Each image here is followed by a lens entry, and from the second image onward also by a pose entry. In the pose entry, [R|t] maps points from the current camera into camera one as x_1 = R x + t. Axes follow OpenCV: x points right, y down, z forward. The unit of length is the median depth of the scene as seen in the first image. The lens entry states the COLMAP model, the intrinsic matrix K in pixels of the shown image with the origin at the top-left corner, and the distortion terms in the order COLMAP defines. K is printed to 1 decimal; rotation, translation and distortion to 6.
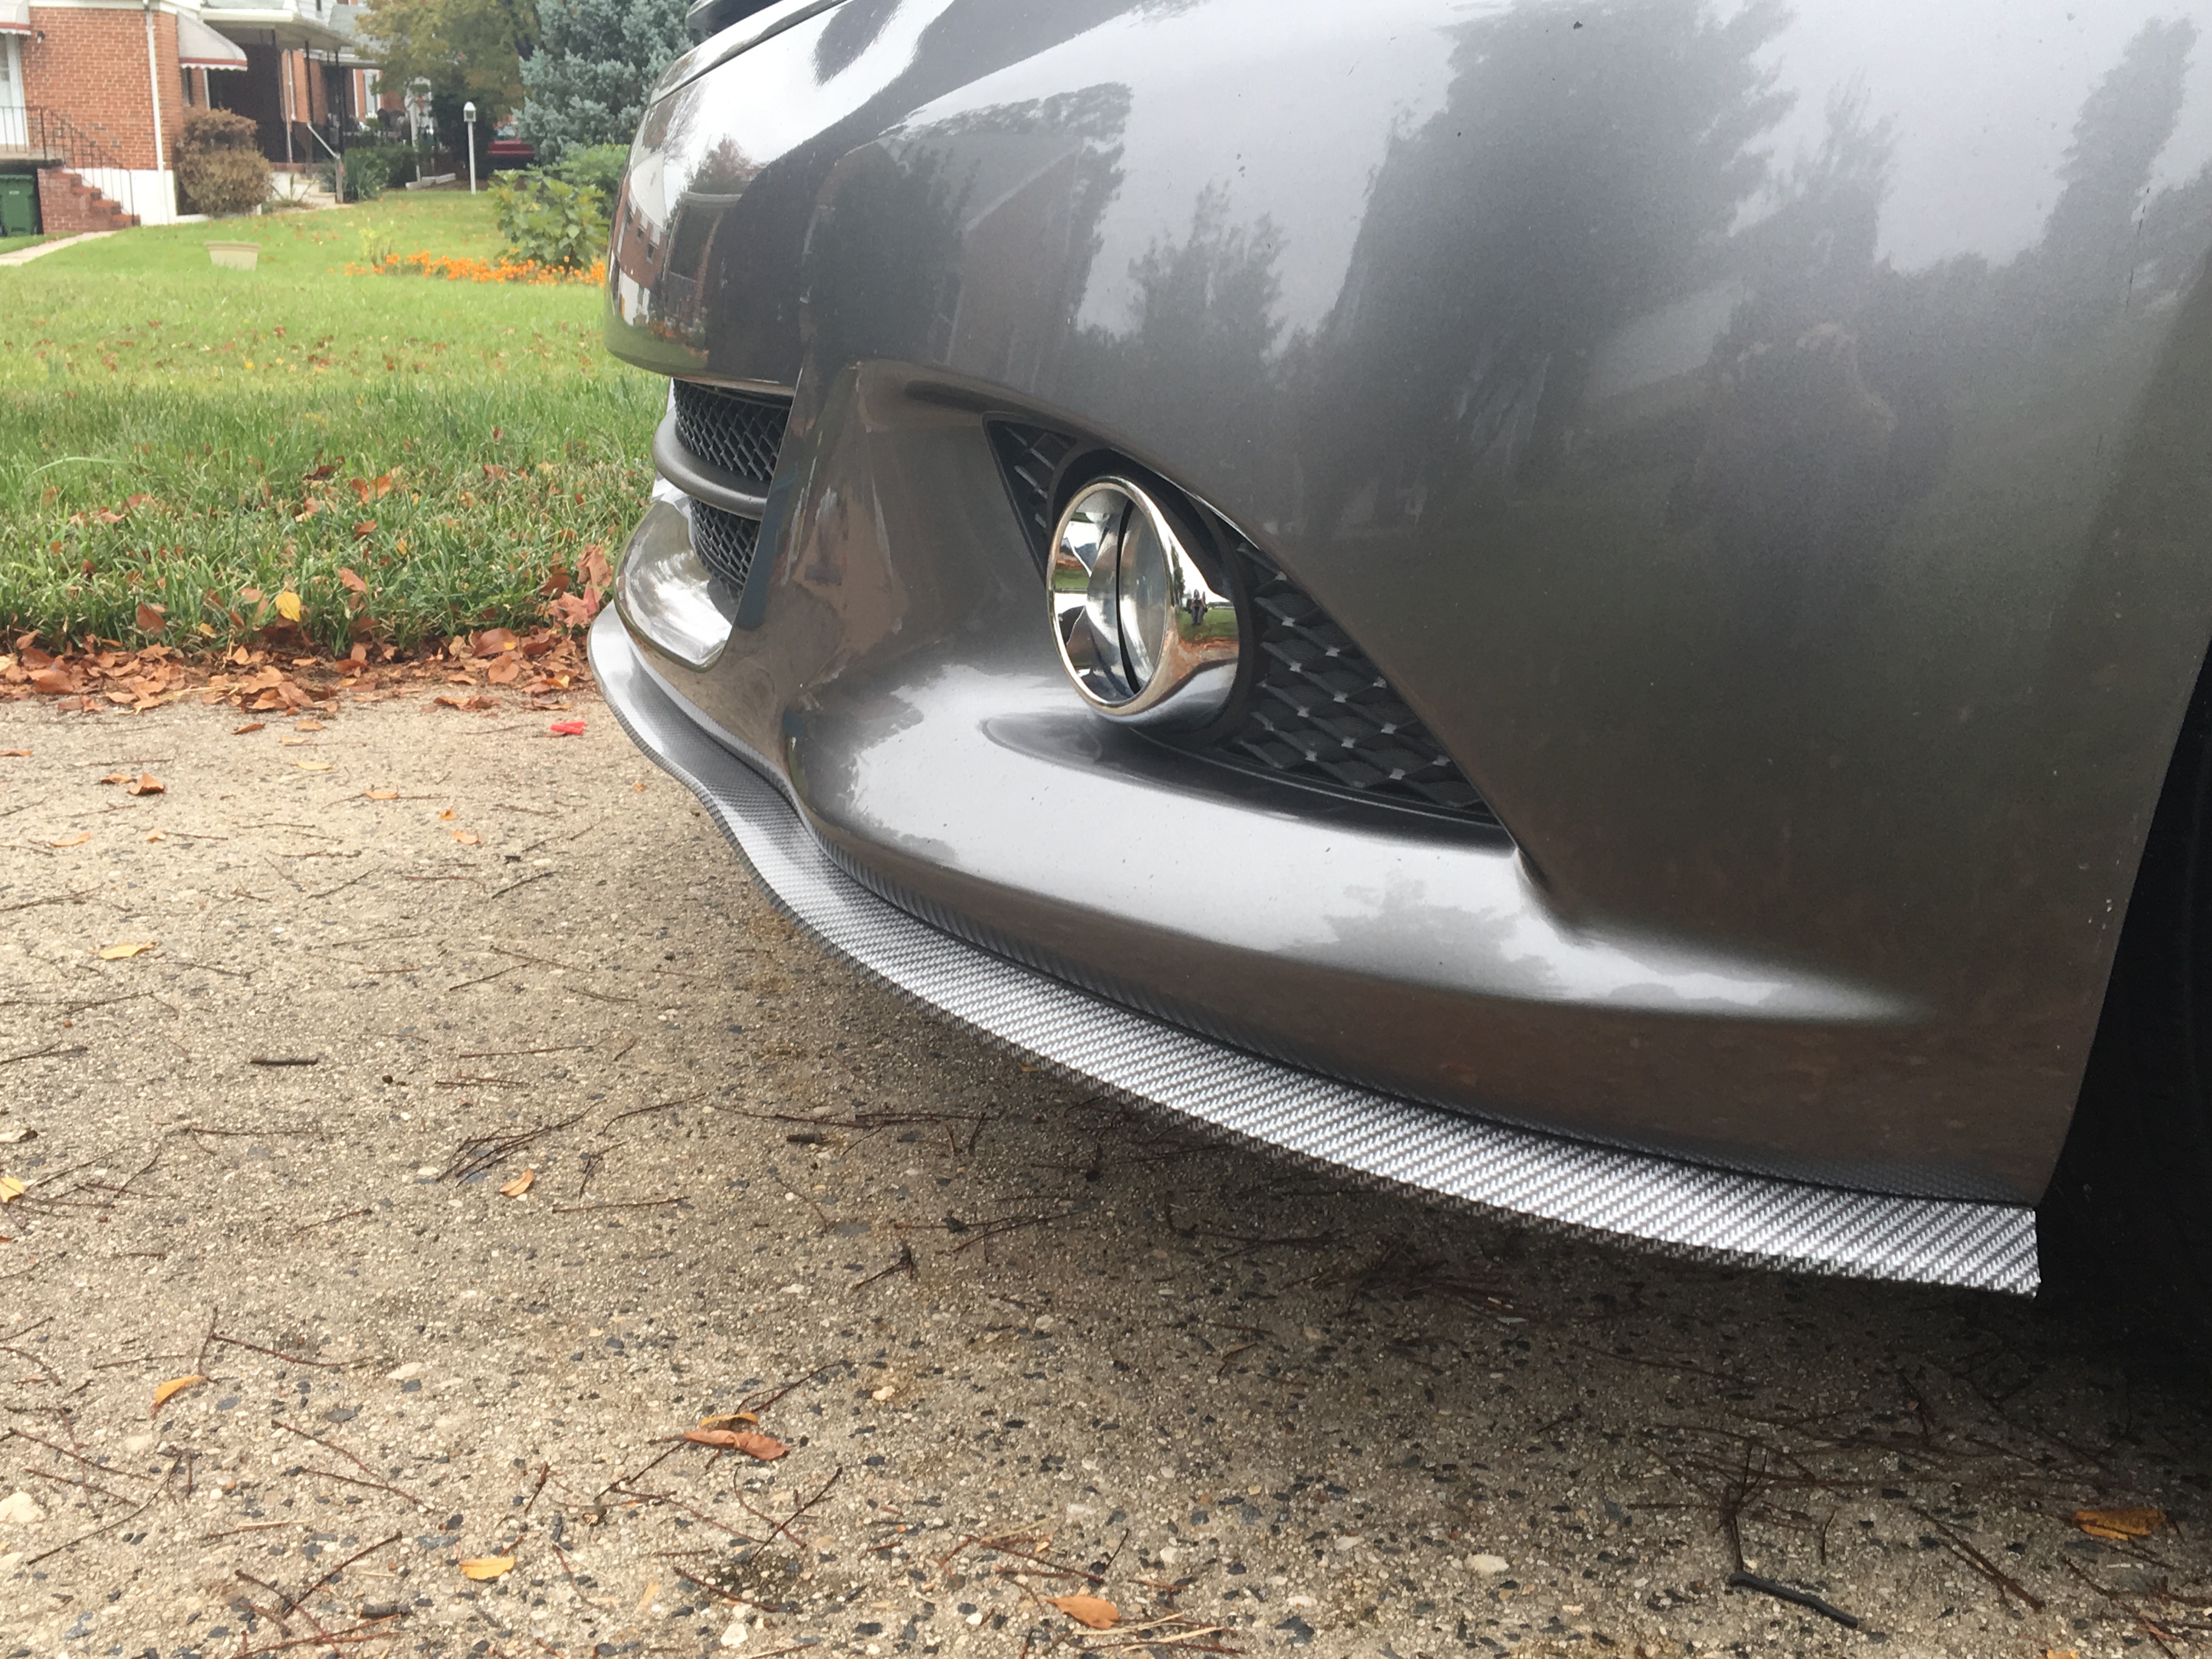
lens RADIAL K [[2423.9, 0, 1100.0], [0, 2423.9, 865.6], [0, 0, 1]] dist [0.162282, -0.409273]
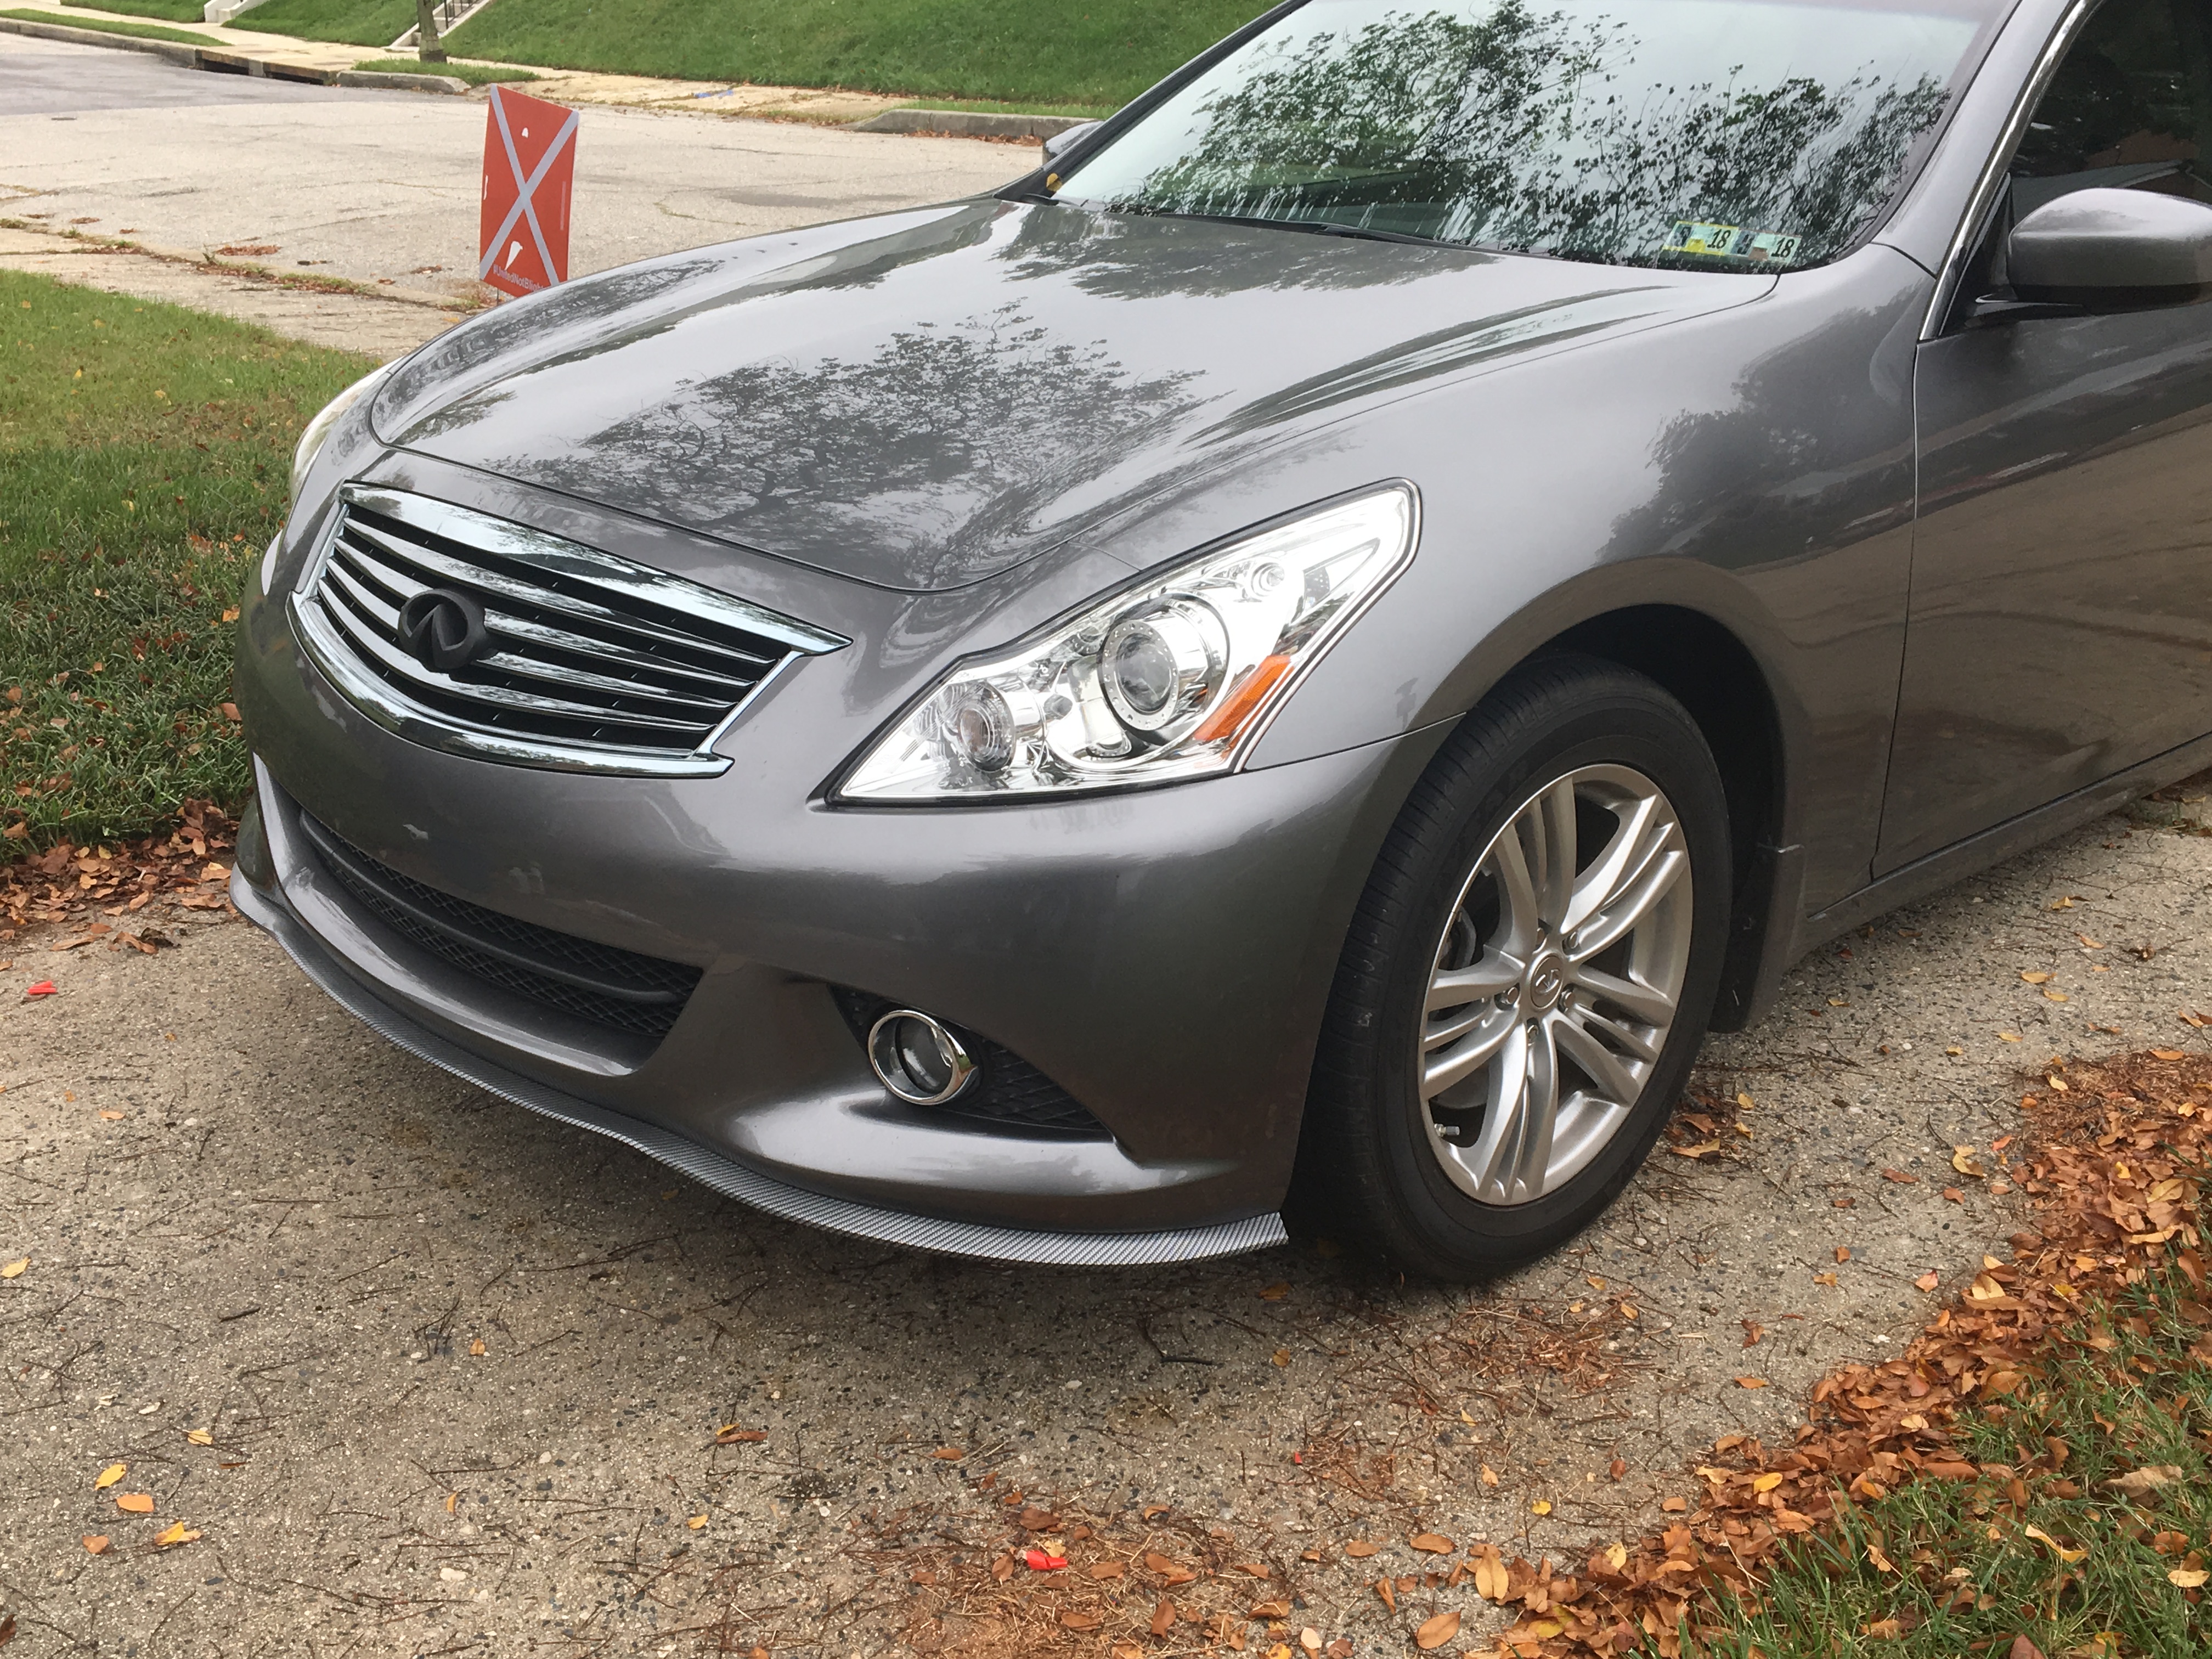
lens RADIAL K [[2423.9, 0, 1100.0], [0, 2423.9, 865.6], [0, 0, 1]] dist [0.162282, -0.409273]
pose [[0.851558, -0.201364, 0.484048, -0.891791], [0.148004, 0.978075, 0.146503, -0.573831], [-0.502936, -0.053115, 0.862690, -1.086060]]
